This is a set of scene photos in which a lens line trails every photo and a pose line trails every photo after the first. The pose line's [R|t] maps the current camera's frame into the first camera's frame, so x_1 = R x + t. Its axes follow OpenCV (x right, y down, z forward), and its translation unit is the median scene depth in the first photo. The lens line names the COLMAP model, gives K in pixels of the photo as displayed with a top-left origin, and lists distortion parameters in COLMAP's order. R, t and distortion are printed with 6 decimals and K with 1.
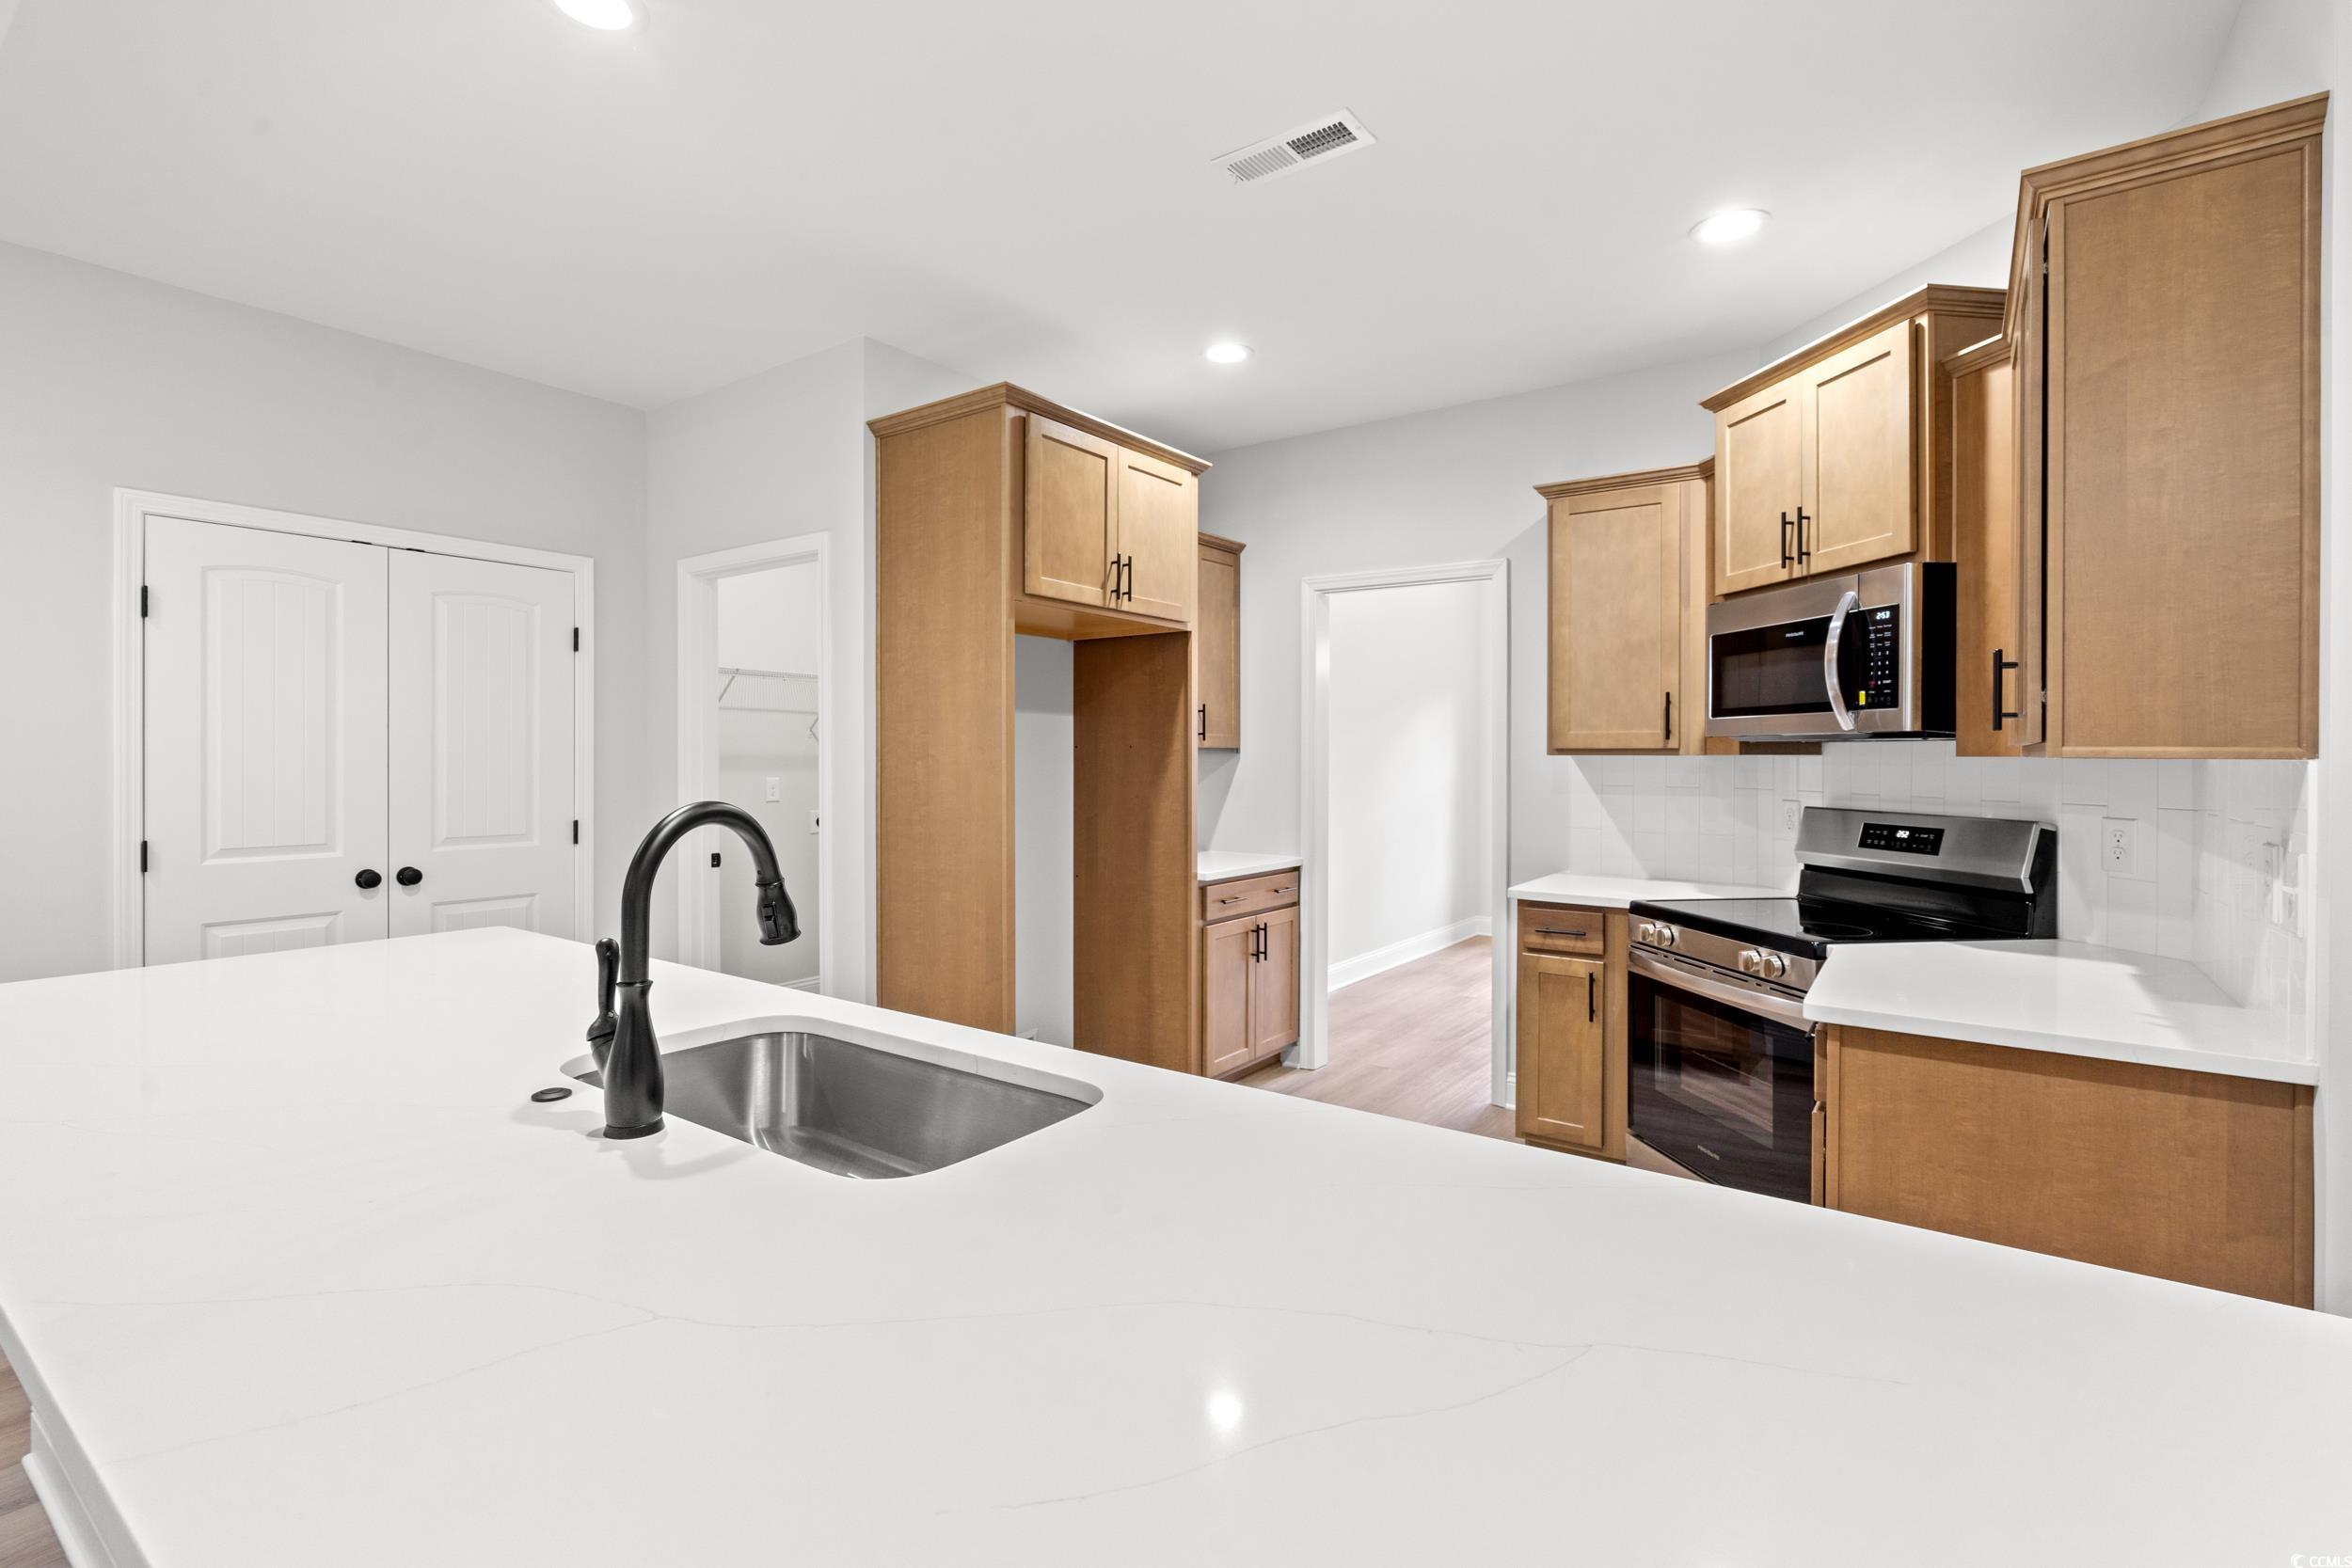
lens RADIAL K [[1078.7, 0, 1175.0], [0, 1078.7, 745.5], [0, 0, 1]] dist [-0.000530, -0.001153]
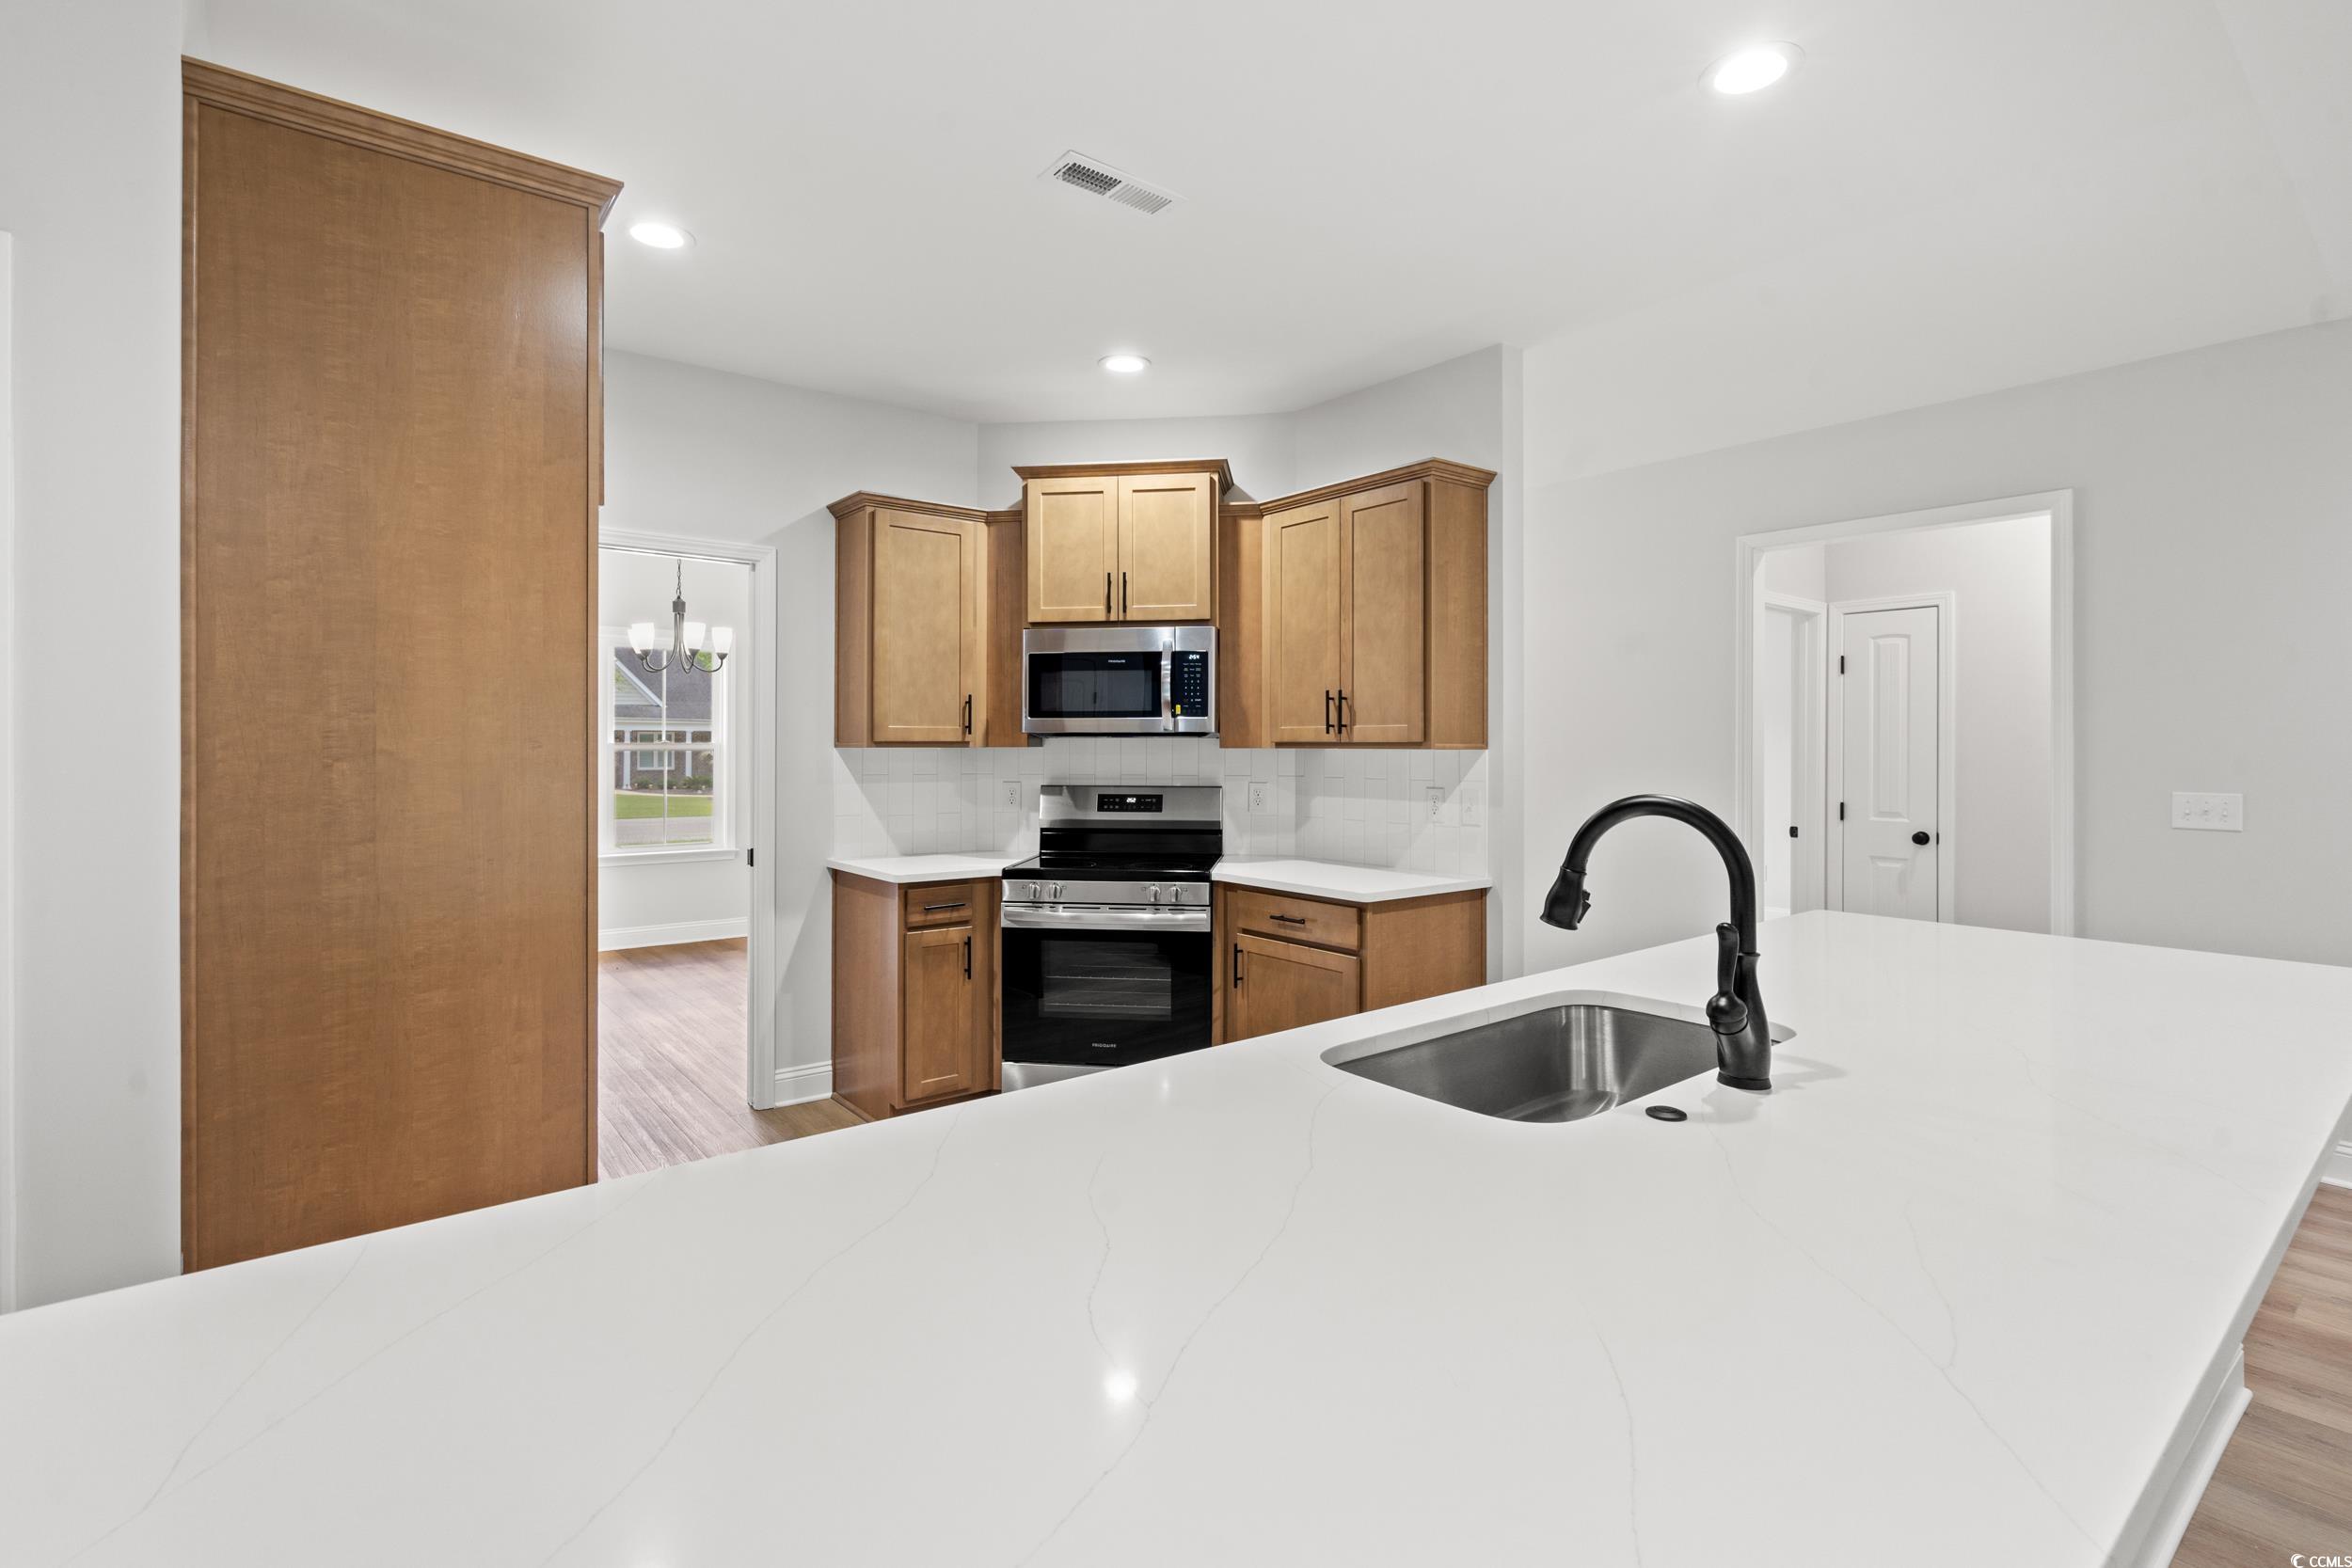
lens RADIAL K [[1077.3, 0, 1173.2], [0, 1077.3, 719.4], [0, 0, 1]] dist [-0.000674, -0.000188]
pose [[0.275688, 0.021977, 0.960996, -0.689943], [-0.007949, 0.999757, -0.020583, 0.001079], [-0.961214, -0.001964, 0.275796, 0.494919]]
